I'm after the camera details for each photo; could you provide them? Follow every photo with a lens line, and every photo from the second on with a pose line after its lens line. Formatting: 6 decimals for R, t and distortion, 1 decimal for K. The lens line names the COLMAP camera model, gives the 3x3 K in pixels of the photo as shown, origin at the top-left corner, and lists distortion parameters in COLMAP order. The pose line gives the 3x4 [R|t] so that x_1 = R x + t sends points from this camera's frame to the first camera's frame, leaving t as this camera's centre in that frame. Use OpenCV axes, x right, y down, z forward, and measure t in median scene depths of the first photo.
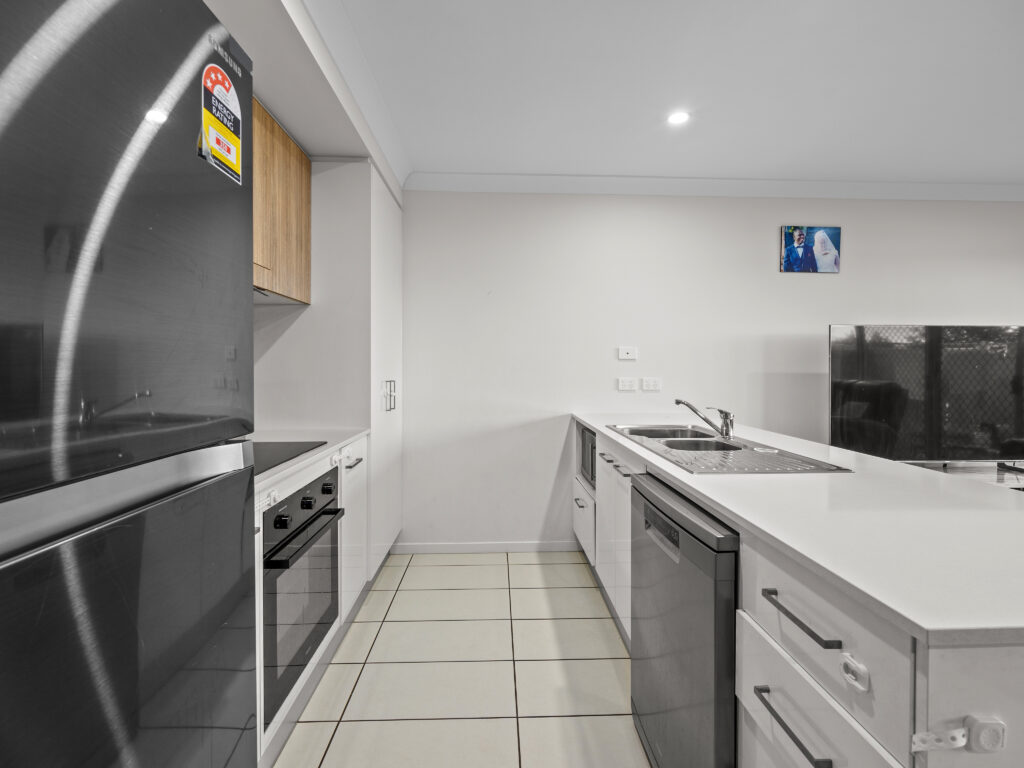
lens RADIAL K [[476.8, 0, 514.0], [0, 476.8, 359.9], [0, 0, 1]] dist [-0.003531, -0.000490]
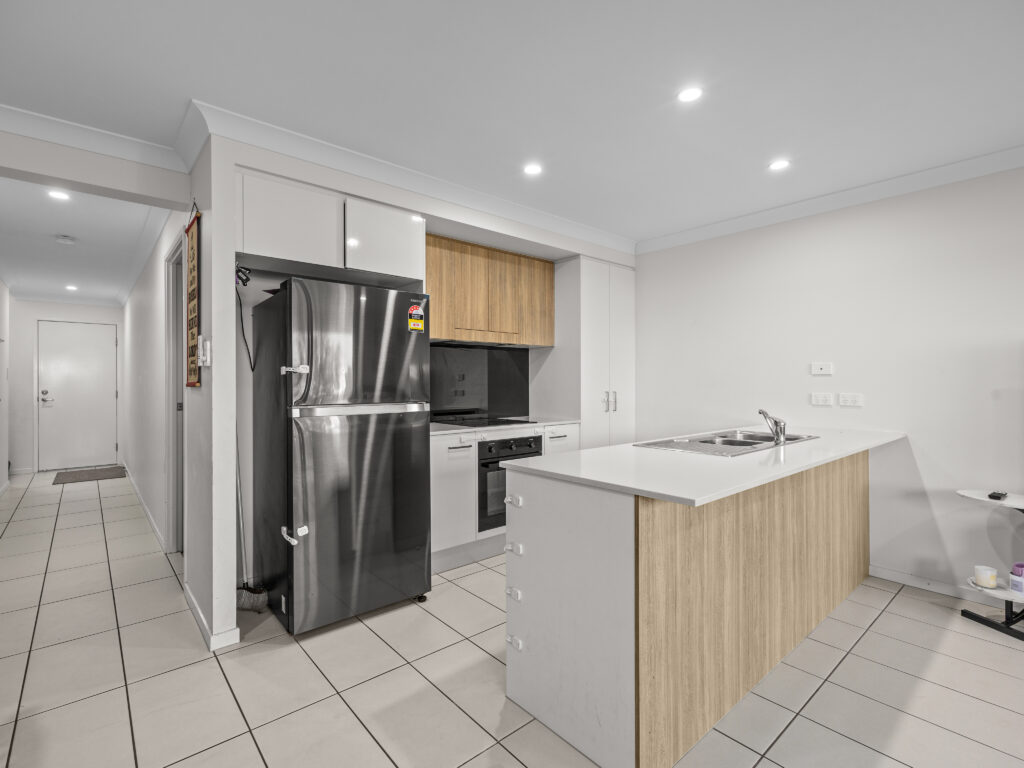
lens RADIAL K [[476.8, 0, 507.5], [0, 476.8, 384.1], [0, 0, 1]] dist [-0.003531, -0.000490]
pose [[0.625719, 0.003709, -0.780039, 0.816147], [0.014364, 0.999764, 0.016276, -0.010285], [0.779916, -0.021388, 0.625519, -0.227179]]
